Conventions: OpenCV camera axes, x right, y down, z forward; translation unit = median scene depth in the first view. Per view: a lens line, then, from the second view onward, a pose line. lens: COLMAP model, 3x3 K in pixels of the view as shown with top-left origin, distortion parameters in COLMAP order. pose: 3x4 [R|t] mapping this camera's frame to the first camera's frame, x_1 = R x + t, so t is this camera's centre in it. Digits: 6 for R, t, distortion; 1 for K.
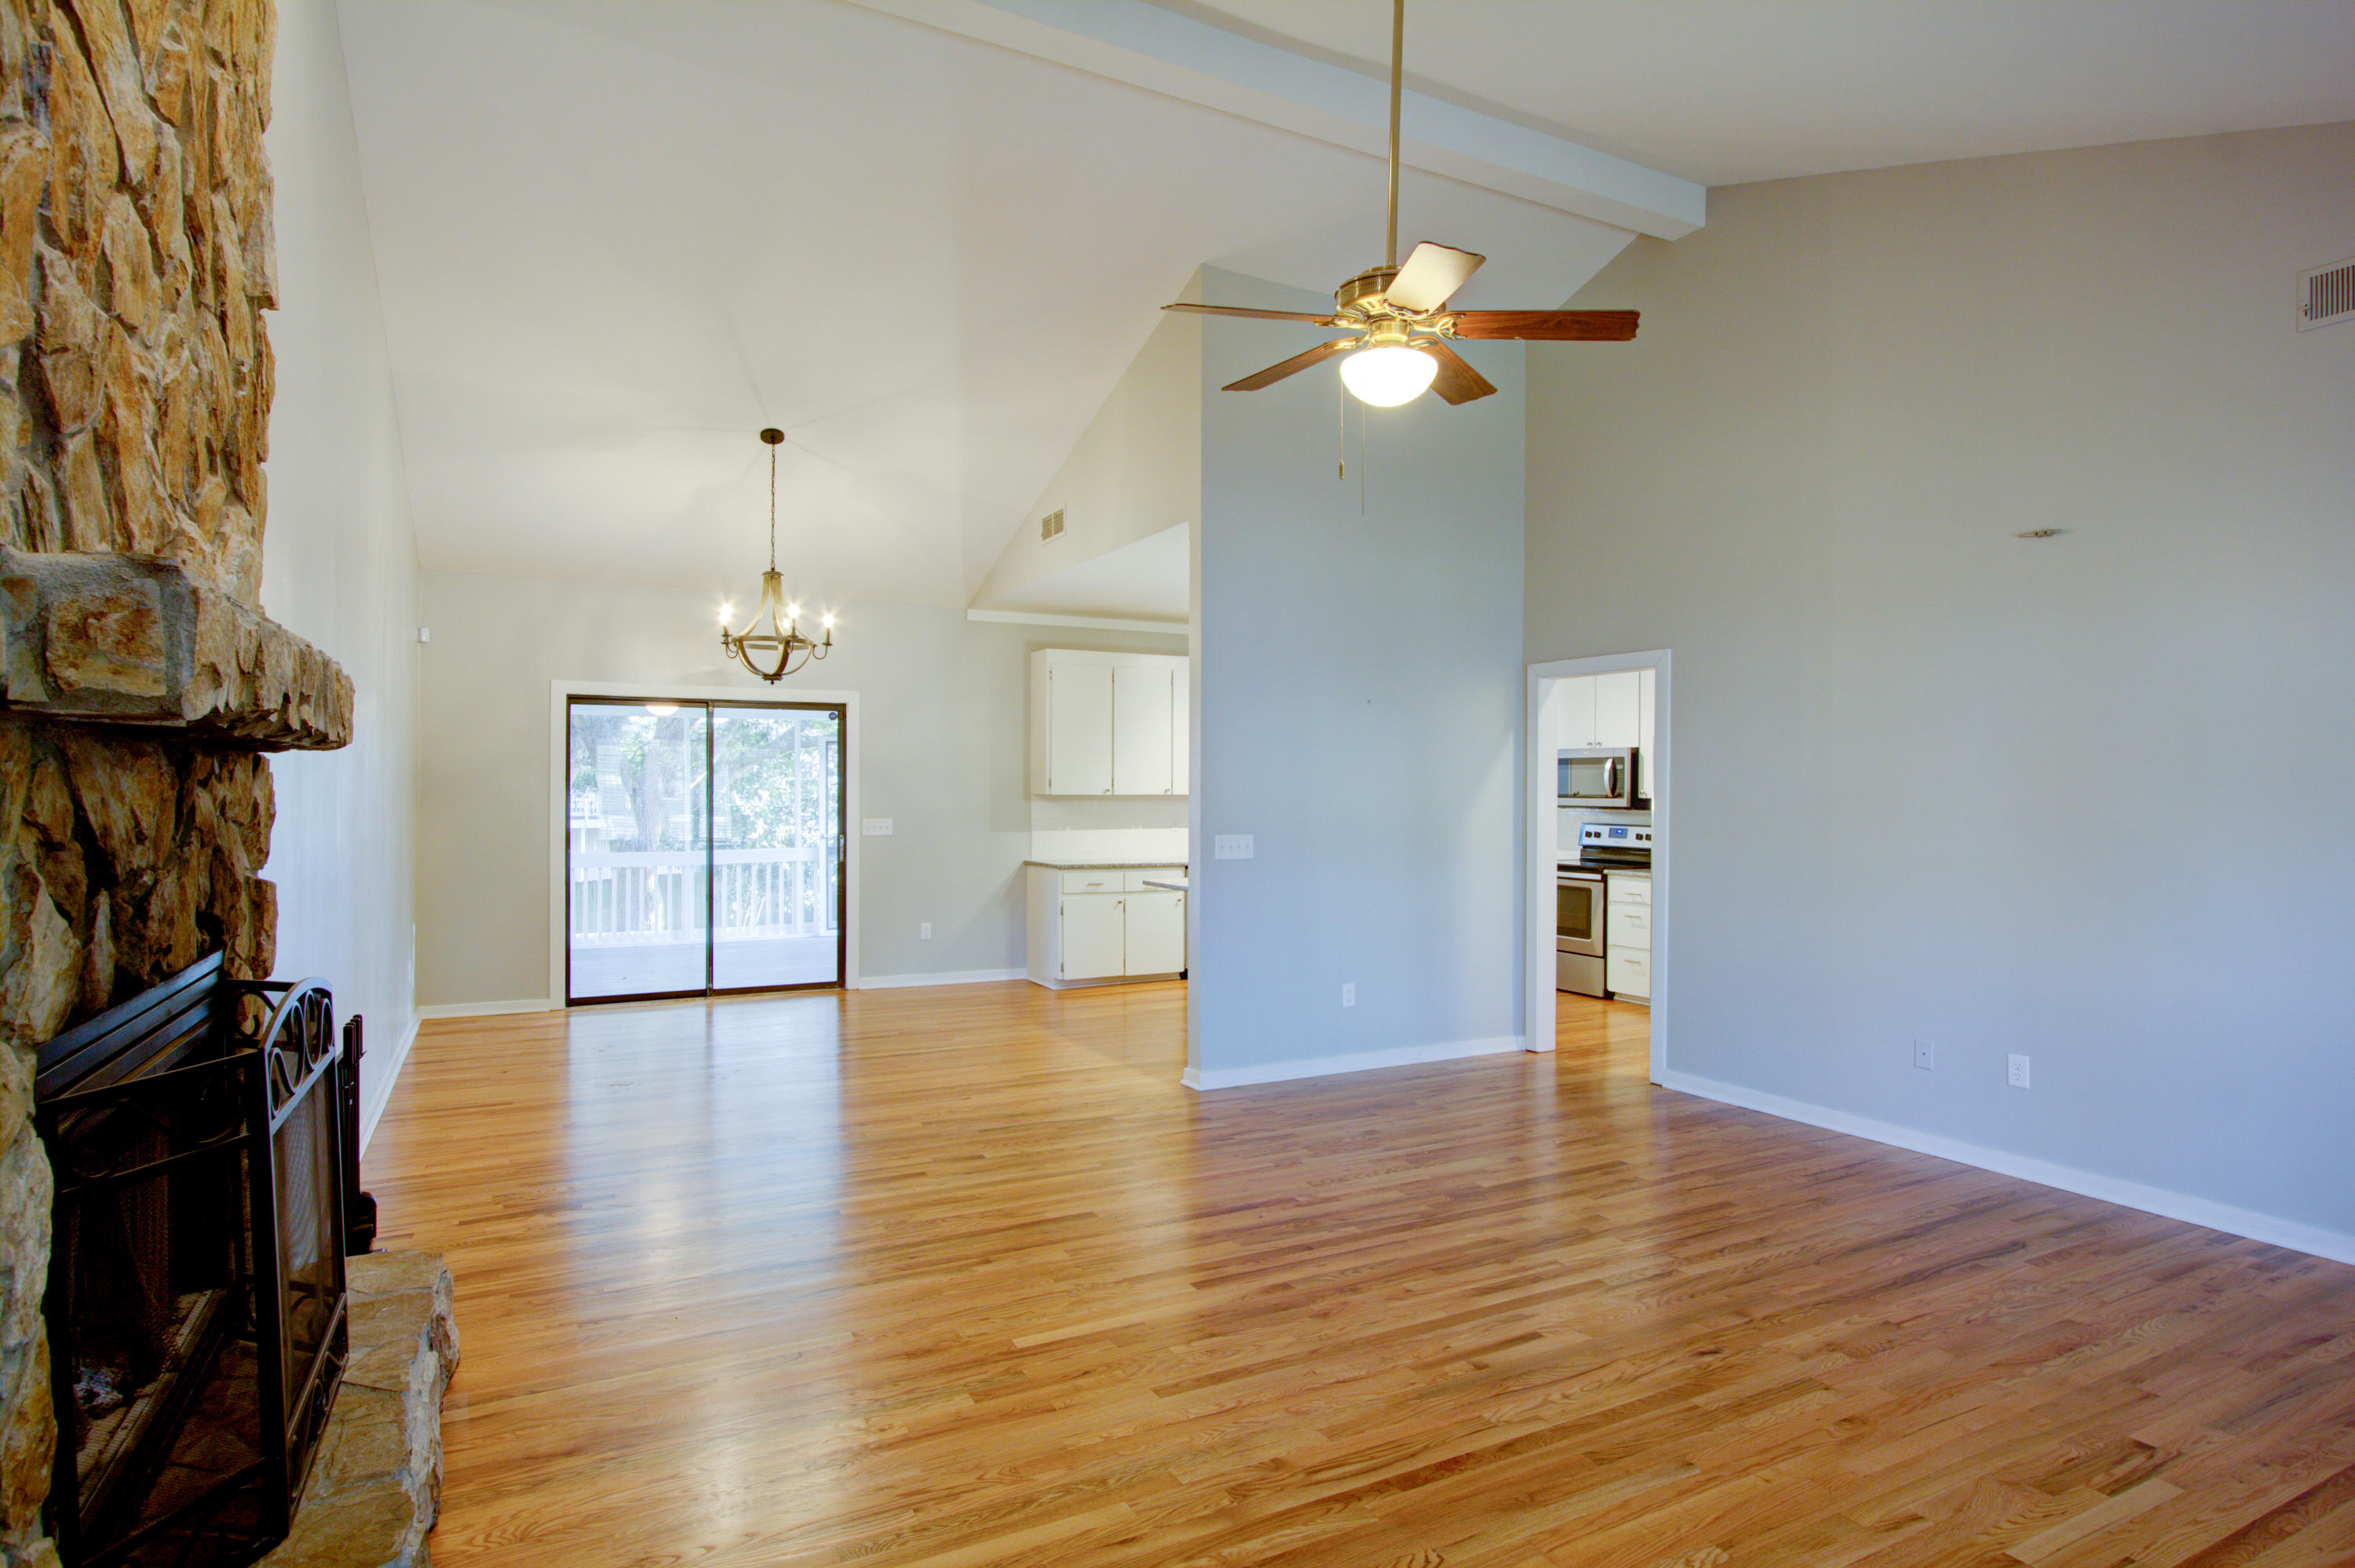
lens RADIAL K [[1246.1, 0, 1163.5], [0, 1246.1, 788.6], [0, 0, 1]] dist [-0.023250, 0.010138]
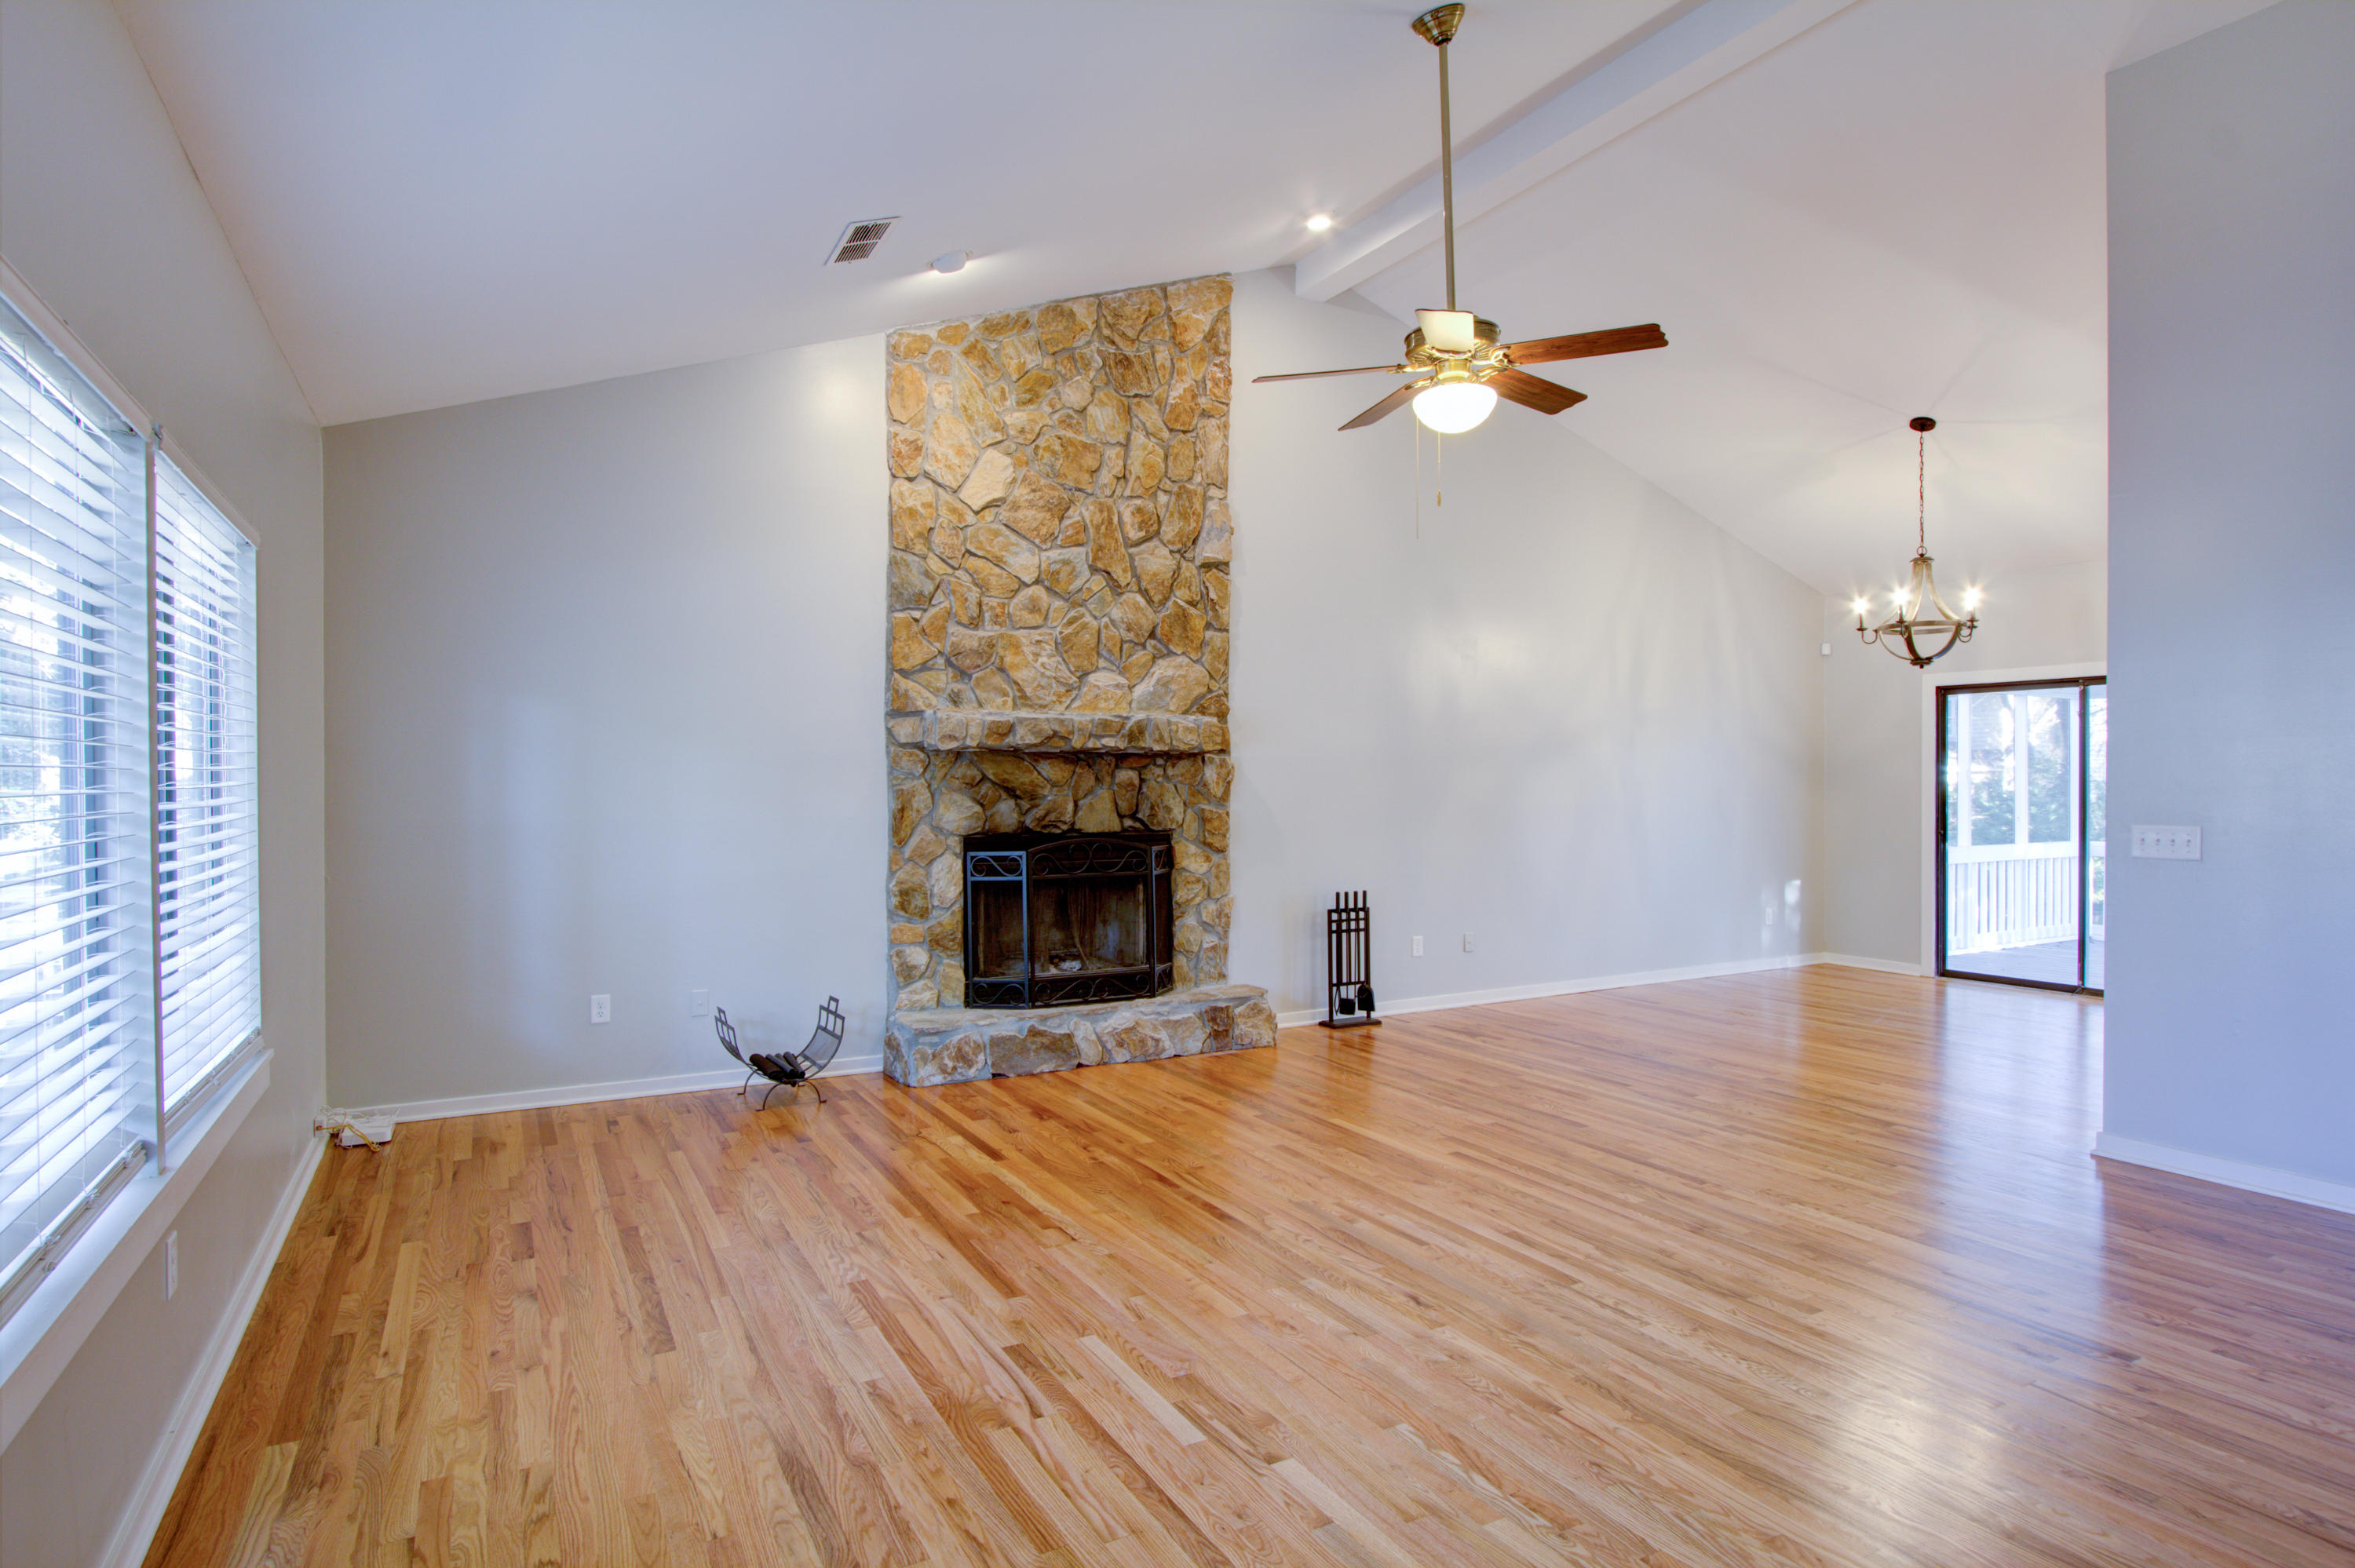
lens RADIAL K [[1246.1, 0, 1163.5], [0, 1246.1, 788.6], [0, 0, 1]] dist [-0.023250, 0.010138]
pose [[0.017313, 0.001617, -0.999849, 0.728709], [0.000149, 0.999999, 0.001620, 0.013694], [0.999850, -0.000177, 0.017313, 0.382853]]
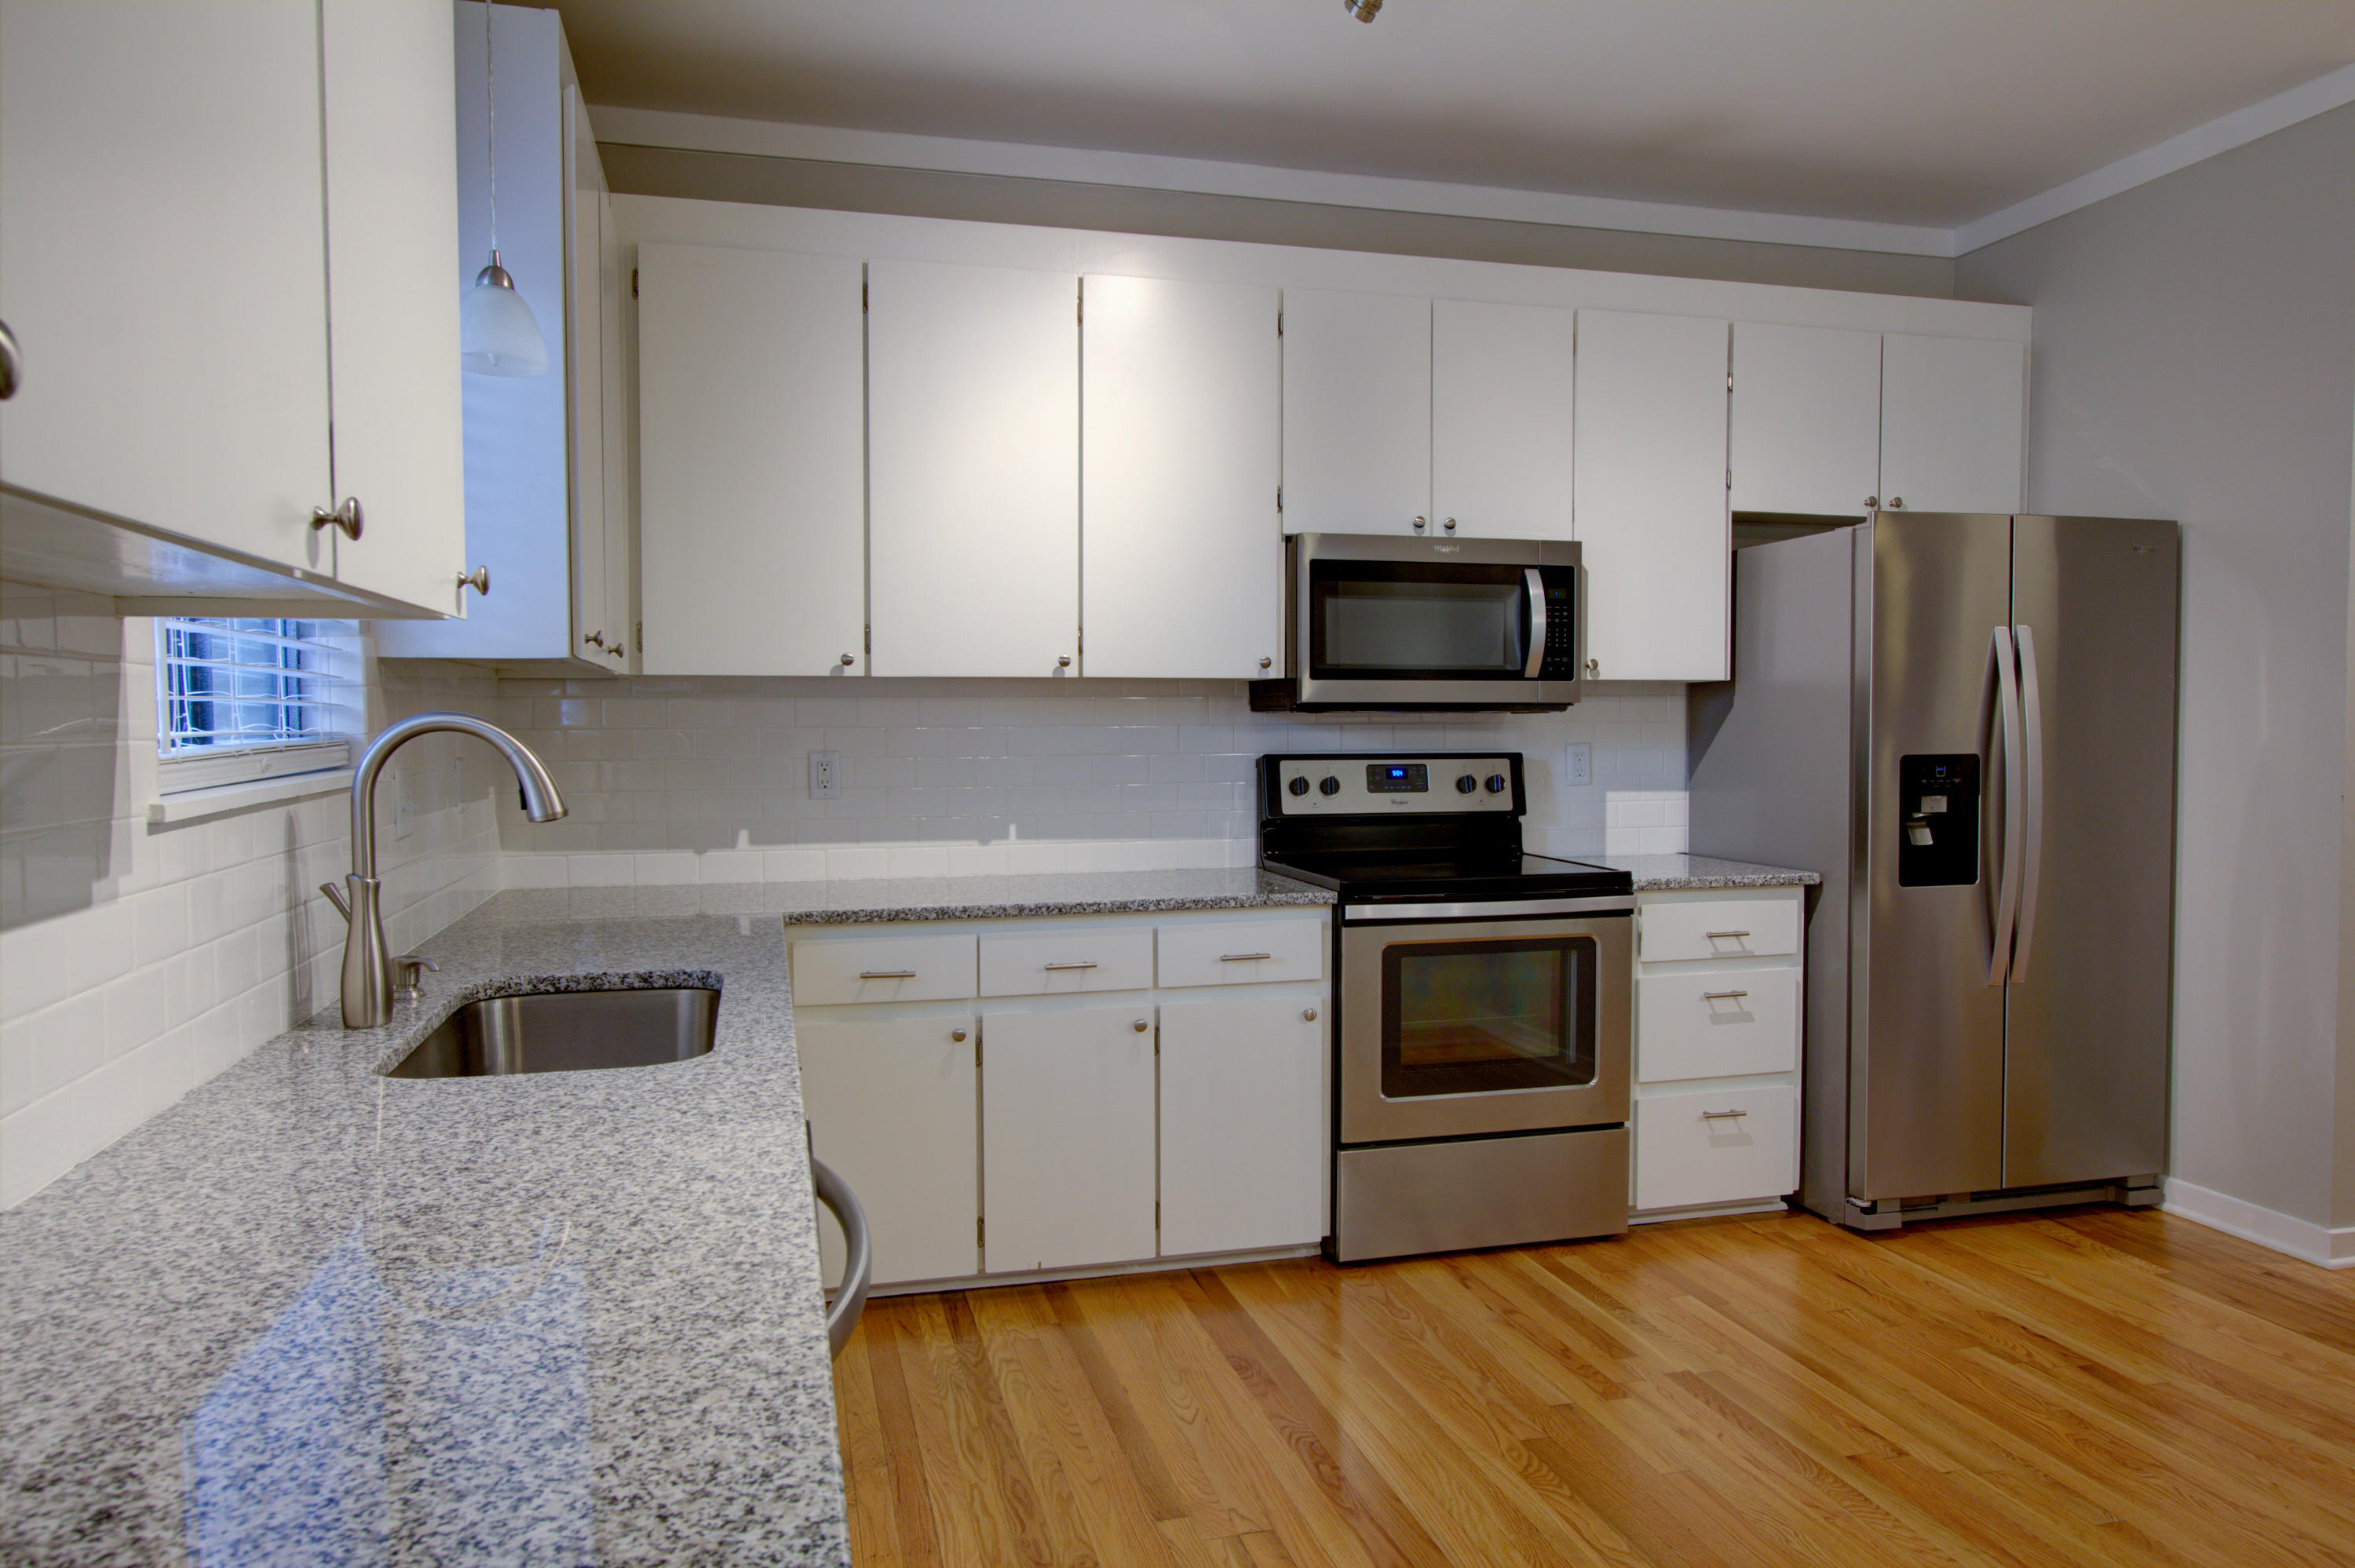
lens RADIAL K [[1542.7, 0, 1167.8], [0, 1542.7, 787.2], [0, 0, 1]] dist [-0.019332, 0.018842]
pose [[0.216087, -0.049525, 0.975117, -0.137396], [0.003866, 0.998748, 0.049868, 0.021765], [-0.976366, -0.007006, 0.216008, 1.372662]]
